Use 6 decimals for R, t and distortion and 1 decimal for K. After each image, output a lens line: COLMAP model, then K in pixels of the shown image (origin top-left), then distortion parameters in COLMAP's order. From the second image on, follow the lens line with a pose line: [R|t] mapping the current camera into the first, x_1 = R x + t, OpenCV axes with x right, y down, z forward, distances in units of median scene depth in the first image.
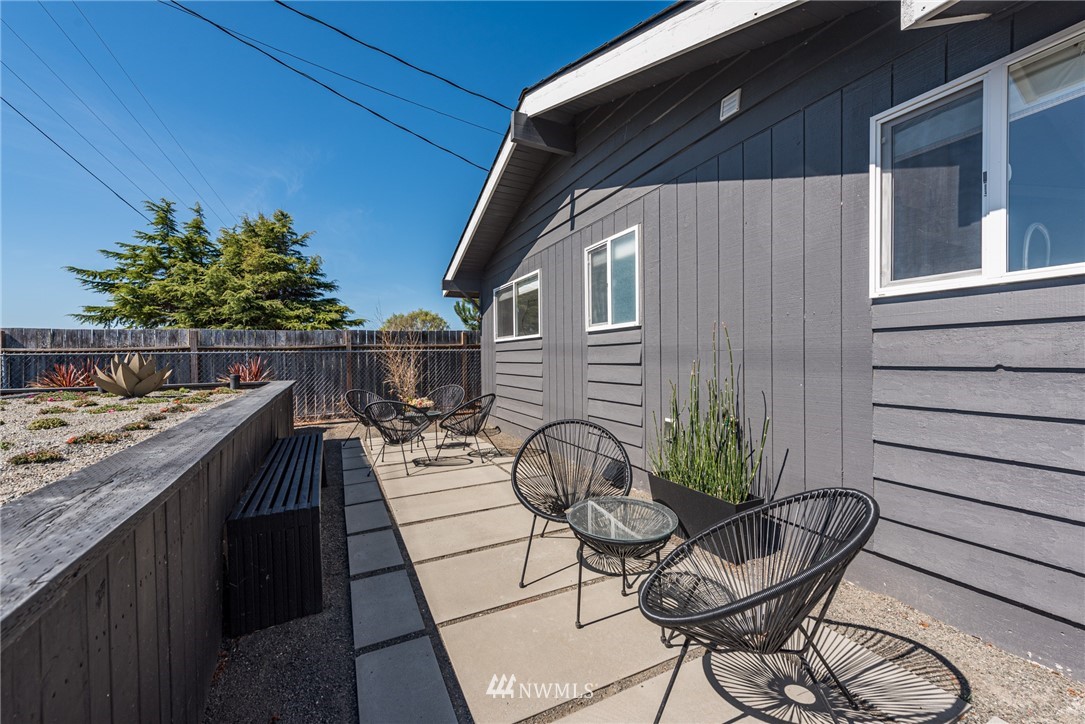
lens RADIAL K [[429.5, 0, 541.0], [0, 429.5, 365.2], [0, 0, 1]] dist [0.007007, -0.001107]
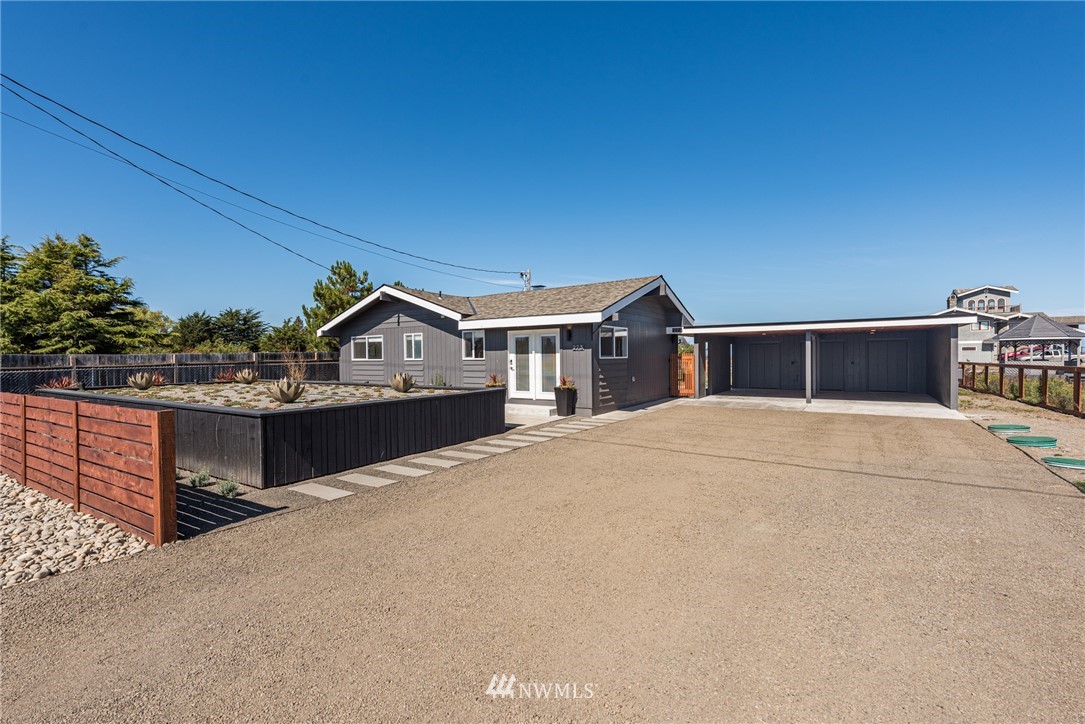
lens RADIAL K [[497.0, 0, 544.8], [0, 497.0, 362.8], [0, 0, 1]] dist [0.004910, 0.000464]
pose [[0.868006, -0.004674, 0.496532, -0.819073], [0.010254, 0.999911, -0.008513, -0.017455], [-0.496448, 0.012481, 0.867977, -2.692888]]
